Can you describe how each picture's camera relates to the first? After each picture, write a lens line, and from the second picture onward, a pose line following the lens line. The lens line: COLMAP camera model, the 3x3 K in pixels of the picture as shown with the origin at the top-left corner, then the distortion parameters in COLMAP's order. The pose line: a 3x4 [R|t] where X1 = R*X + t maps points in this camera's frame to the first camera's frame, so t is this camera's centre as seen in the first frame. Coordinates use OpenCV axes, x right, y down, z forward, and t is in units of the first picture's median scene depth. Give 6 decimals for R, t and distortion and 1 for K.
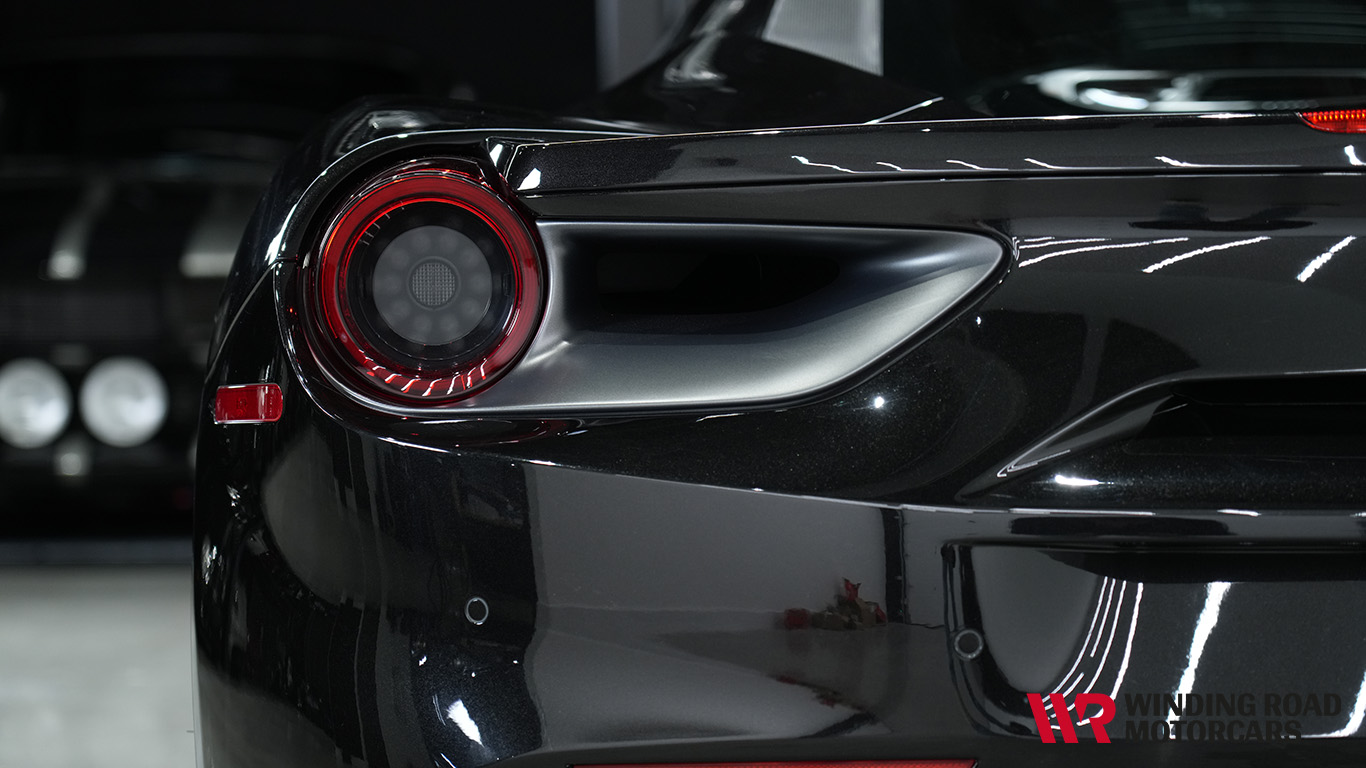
lens RADIAL K [[4132.0, 0, 683.0], [0, 4132.0, 384.0], [0, 0, 1]] dist [0.021420, -0.466866]
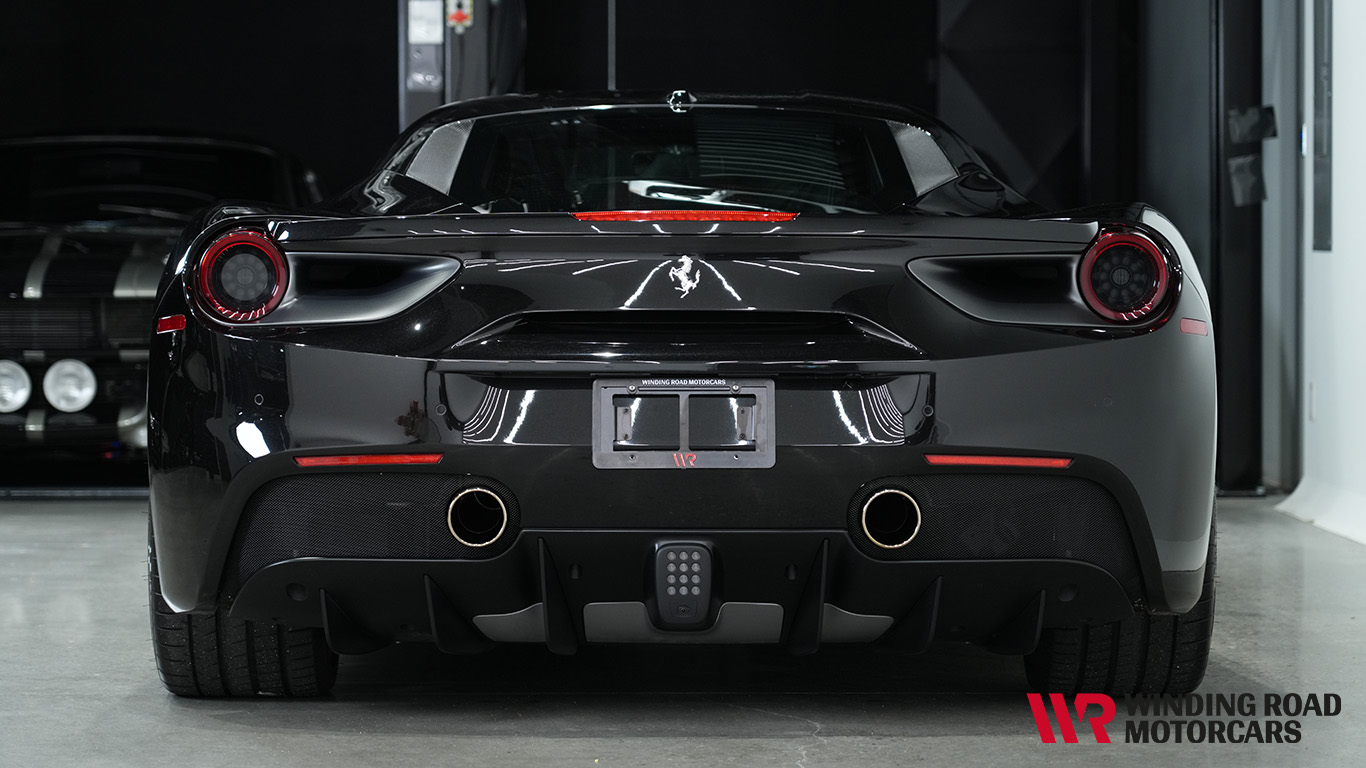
lens RADIAL K [[4132.0, 0, 683.0], [0, 4132.0, 384.0], [0, 0, 1]] dist [0.021420, -0.466866]
pose [[0.999584, 0.008405, 0.027586, 0.139387], [-0.007976, 0.999846, -0.015614, 0.079541], [-0.027713, 0.015388, 0.999497, -1.548545]]
